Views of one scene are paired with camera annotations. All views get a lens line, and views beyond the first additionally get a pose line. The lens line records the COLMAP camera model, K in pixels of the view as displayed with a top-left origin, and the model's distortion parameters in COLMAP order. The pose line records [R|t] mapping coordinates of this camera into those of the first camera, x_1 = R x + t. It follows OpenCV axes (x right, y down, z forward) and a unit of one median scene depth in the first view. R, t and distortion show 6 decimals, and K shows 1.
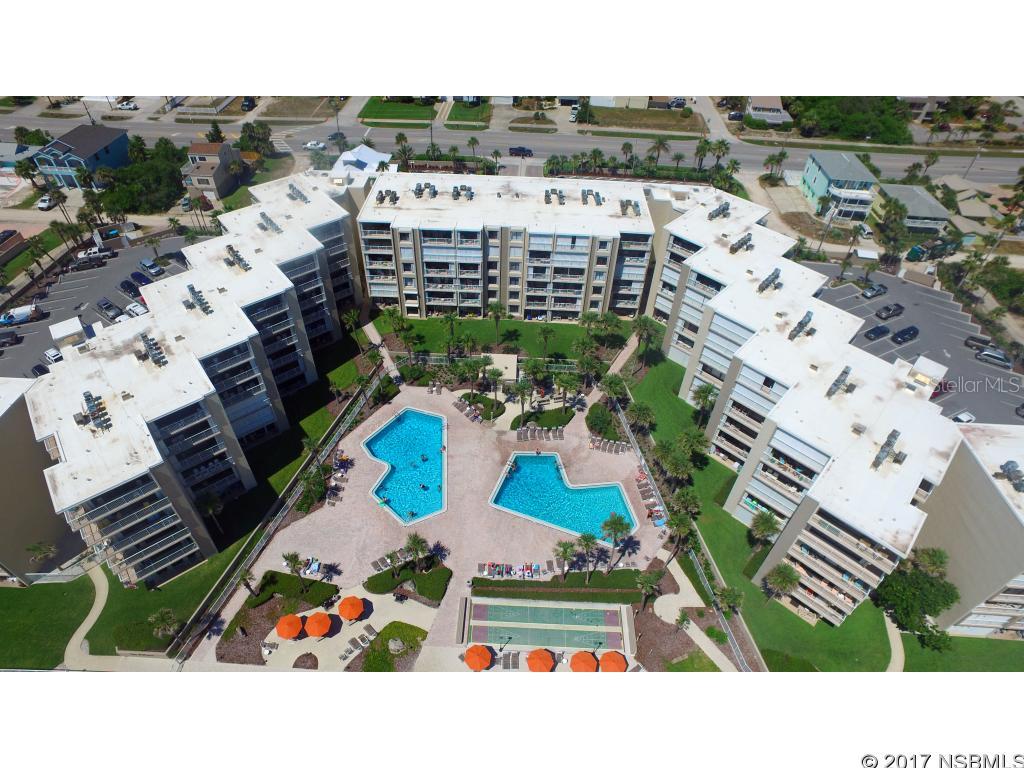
lens RADIAL K [[605.6, 0, 510.2], [0, 605.6, 387.6], [0, 0, 1]] dist [-0.115403, 0.099158]
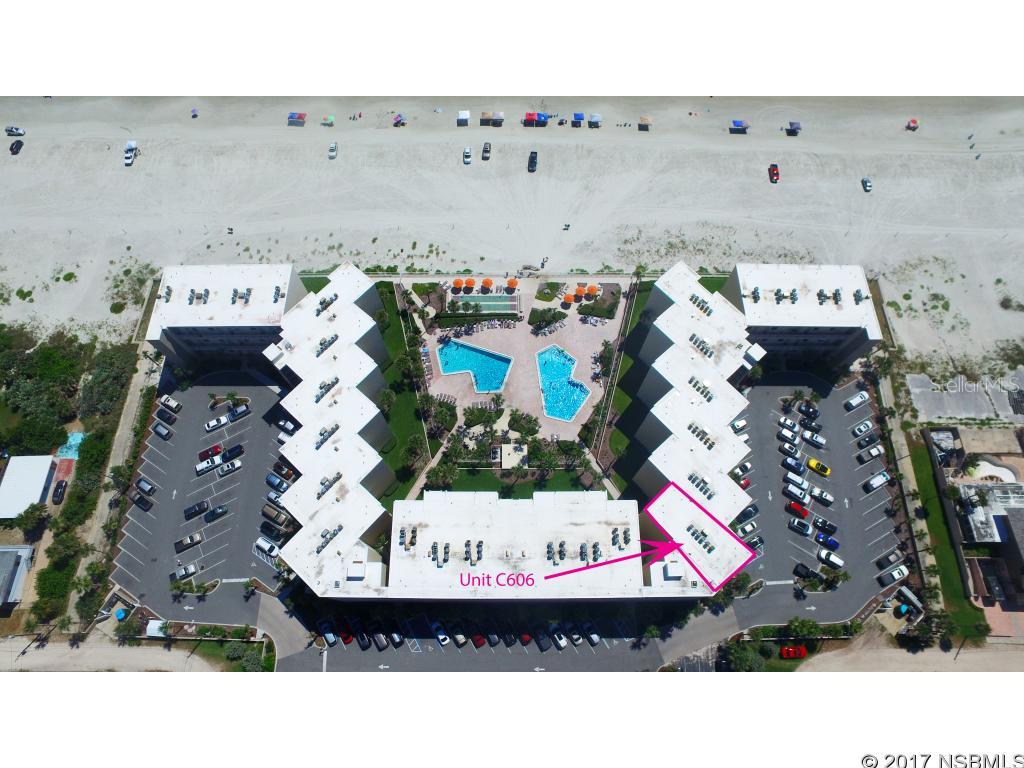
lens RADIAL K [[605.6, 0, 510.2], [0, 605.6, 387.6], [0, 0, 1]] dist [-0.115403, 0.099158]
pose [[-0.998724, 0.025282, -0.043725, 0.053498], [-0.049795, -0.347956, 0.936188, -1.419549], [0.008455, 0.937170, 0.348771, 0.365388]]
